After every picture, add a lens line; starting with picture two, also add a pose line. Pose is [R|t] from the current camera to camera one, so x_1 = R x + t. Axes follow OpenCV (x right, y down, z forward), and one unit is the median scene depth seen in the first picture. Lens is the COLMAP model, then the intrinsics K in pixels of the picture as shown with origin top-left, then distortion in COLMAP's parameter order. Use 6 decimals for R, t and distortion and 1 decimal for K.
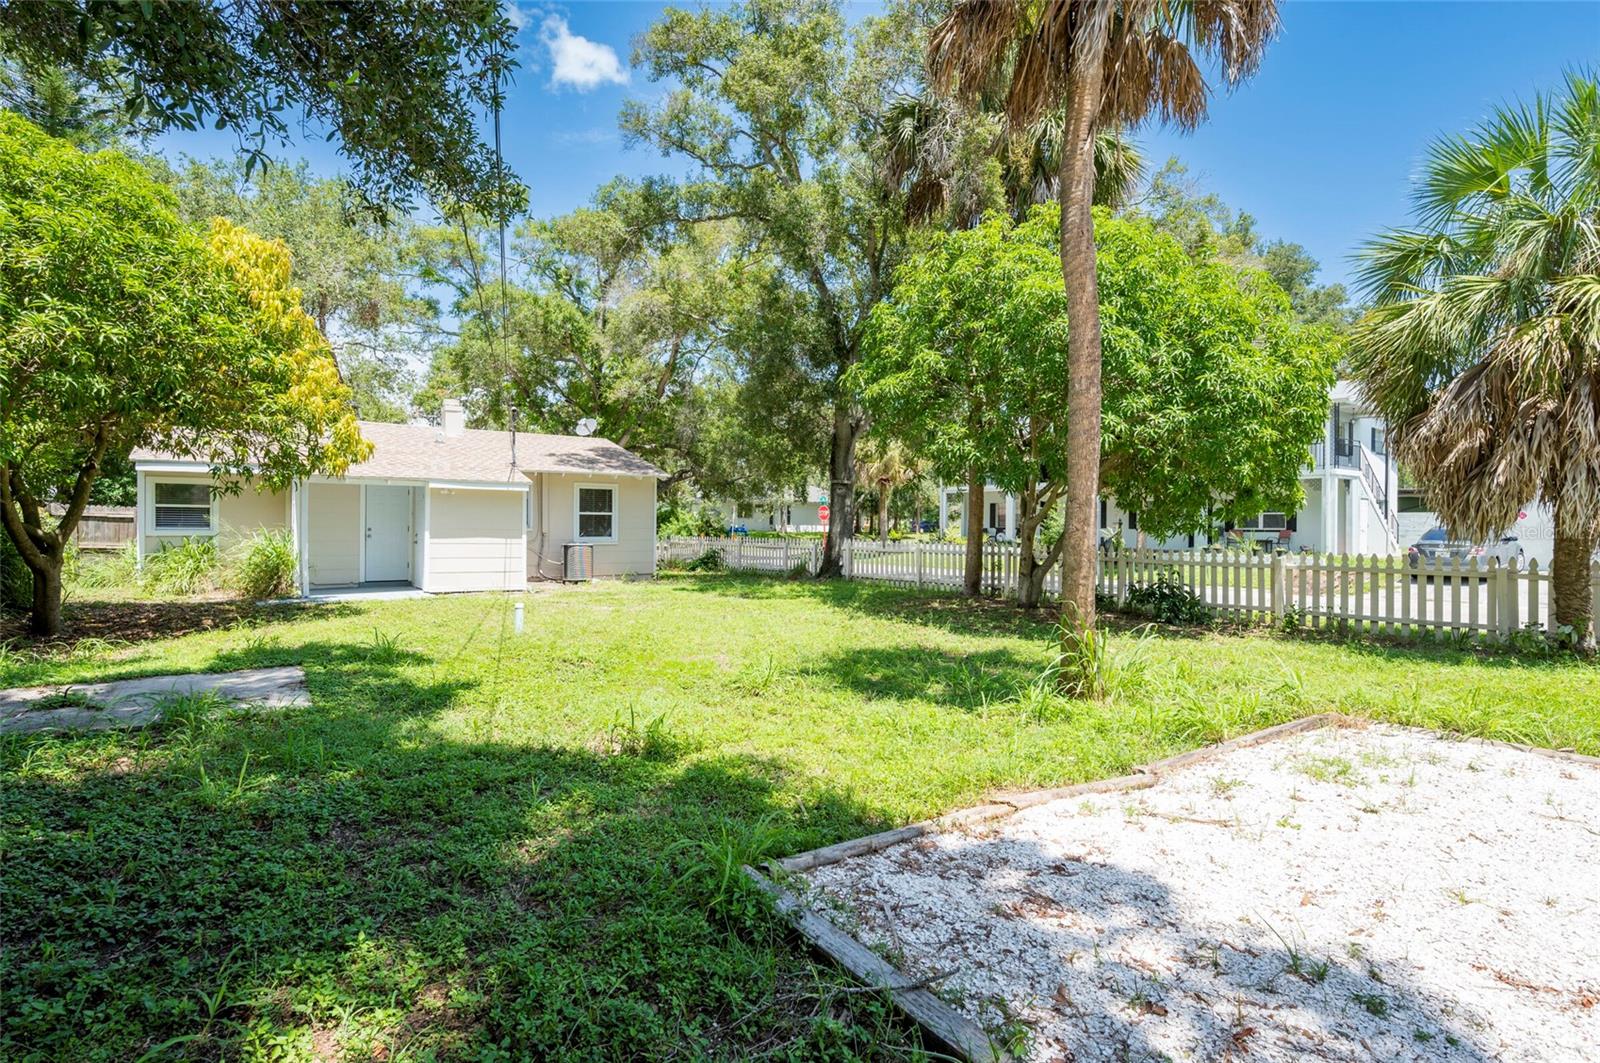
lens RADIAL K [[733.4, 0, 800.0], [0, 733.4, 531.5], [0, 0, 1]] dist [0.002145, -0.000488]
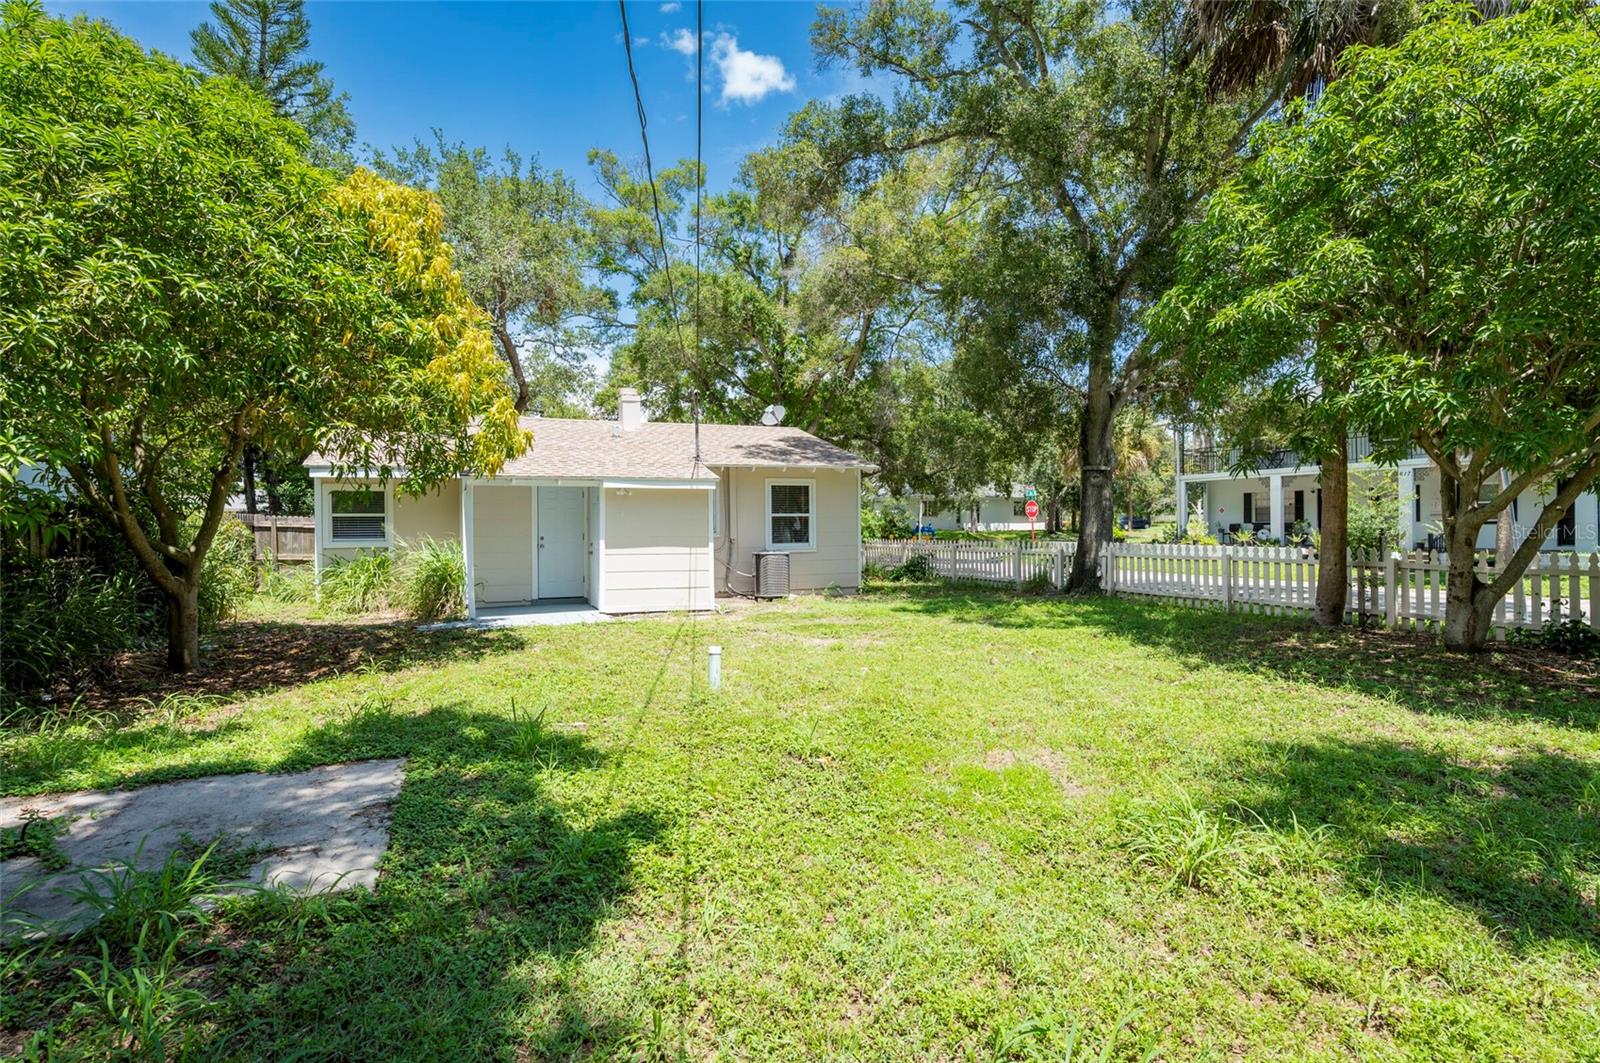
lens RADIAL K [[762.1, 0, 800.0], [0, 762.1, 531.5], [0, 0, 1]] dist [0.016108, 0.000116]
pose [[0.973300, -0.012965, -0.229170, -0.065309], [0.013258, 0.999912, -0.000259, -0.005127], [0.229154, -0.002786, 0.973386, 0.150686]]
